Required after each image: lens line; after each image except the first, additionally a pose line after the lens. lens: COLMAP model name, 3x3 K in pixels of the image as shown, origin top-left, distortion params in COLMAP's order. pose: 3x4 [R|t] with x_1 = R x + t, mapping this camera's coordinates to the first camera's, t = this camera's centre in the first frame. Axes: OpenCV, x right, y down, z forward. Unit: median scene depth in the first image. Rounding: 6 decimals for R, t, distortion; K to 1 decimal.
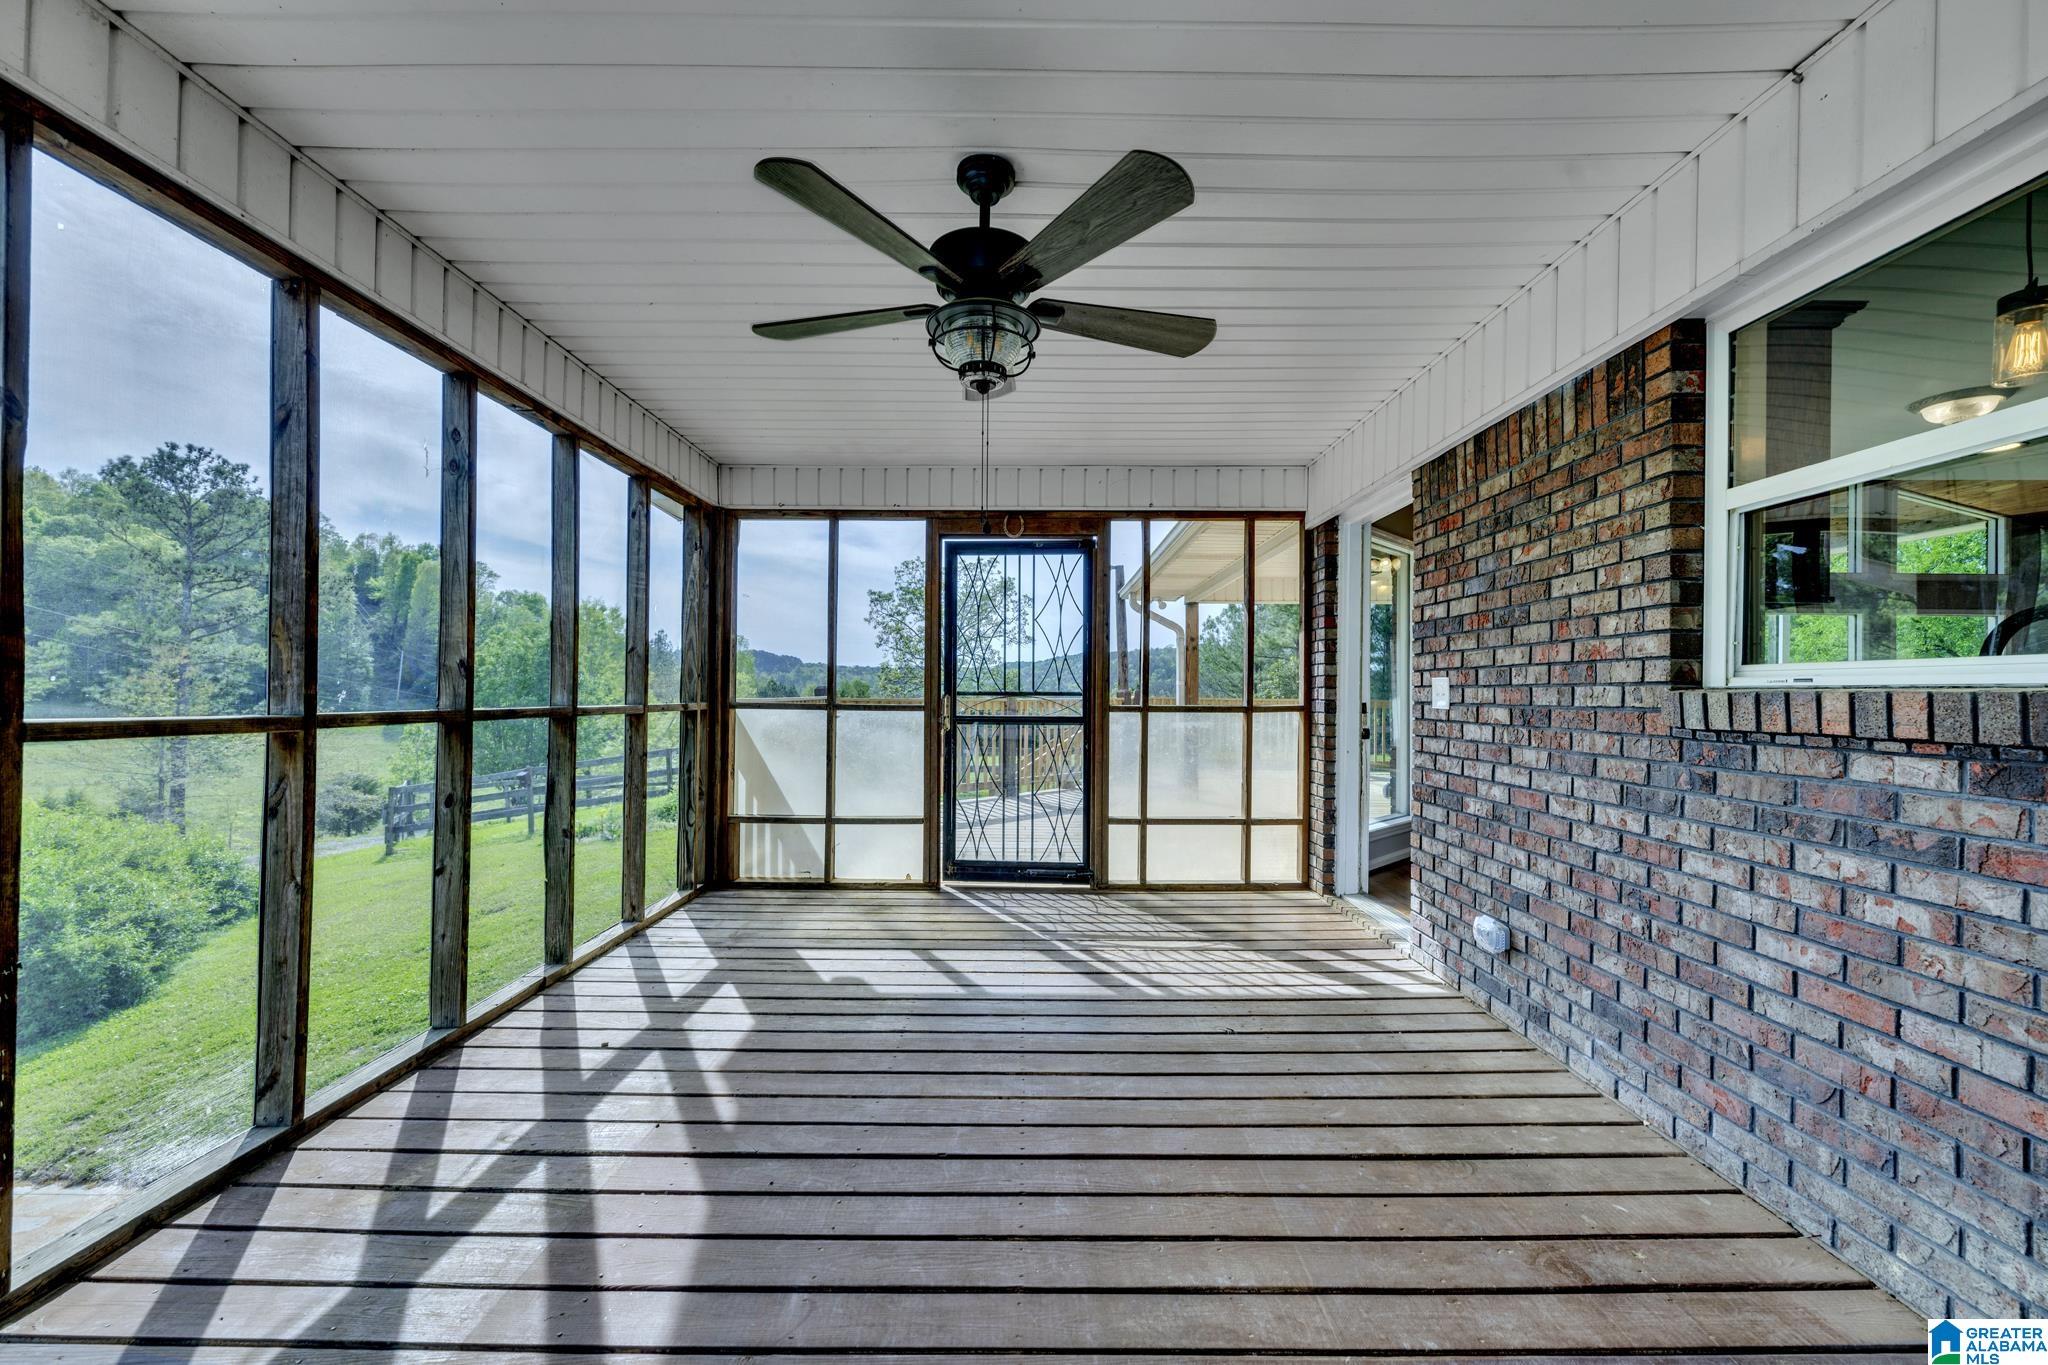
lens RADIAL K [[807.7, 0, 1025.2], [0, 807.7, 691.3], [0, 0, 1]] dist [0.000448, -0.000594]
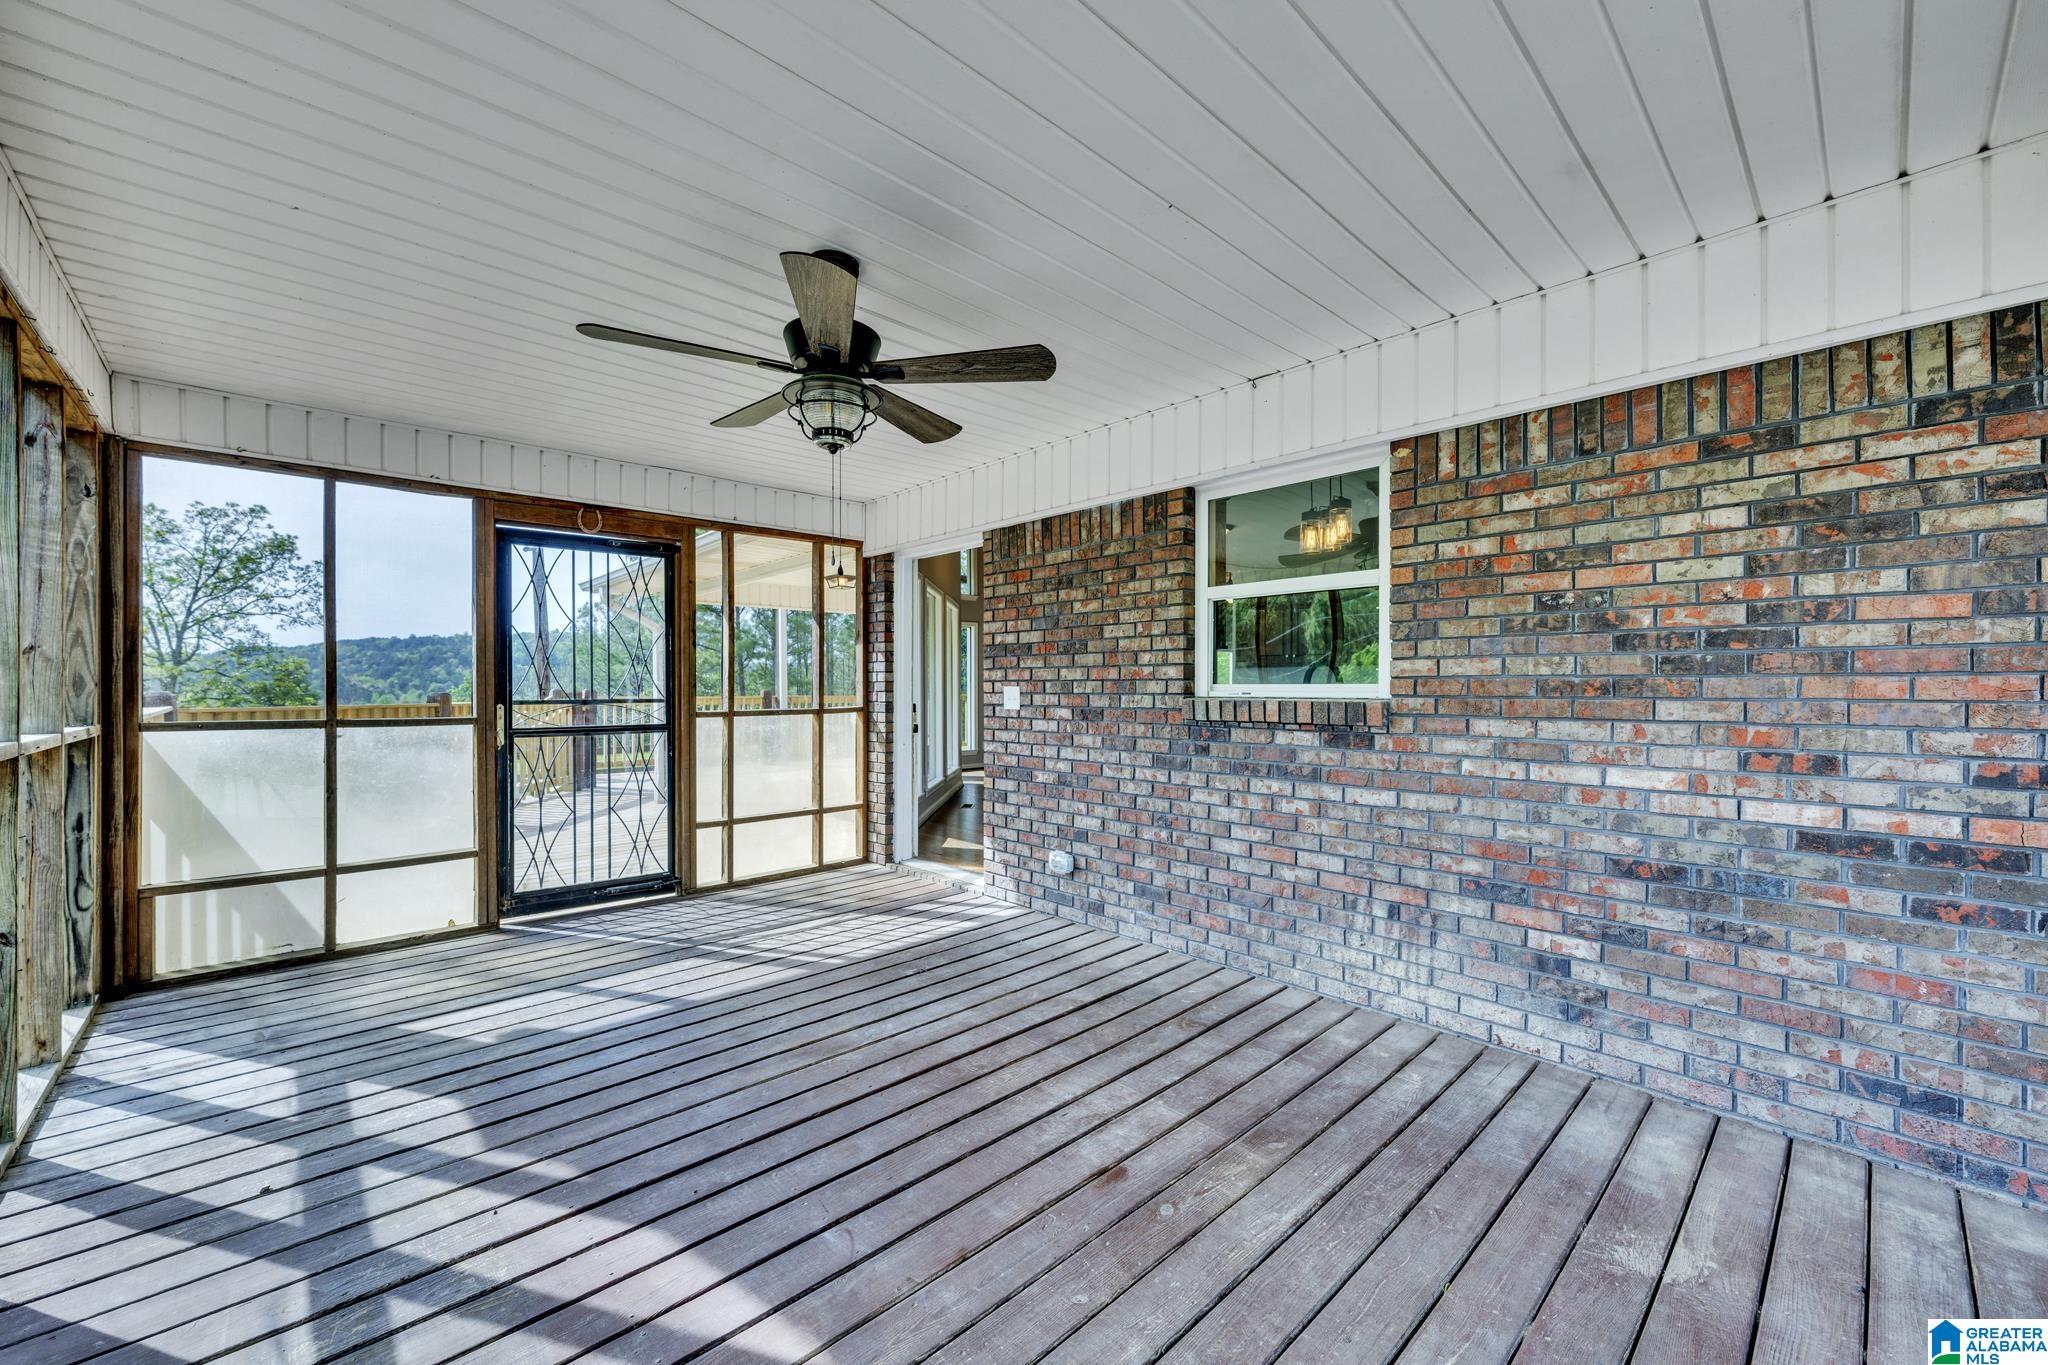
lens RADIAL K [[807.7, 0, 1025.2], [0, 807.7, 691.3], [0, 0, 1]] dist [0.000448, -0.000594]
pose [[0.728449, -0.012018, 0.684995, -0.481556], [0.005511, 0.999917, 0.011682, -0.028879], [-0.685078, -0.004735, 0.728455, -0.027503]]
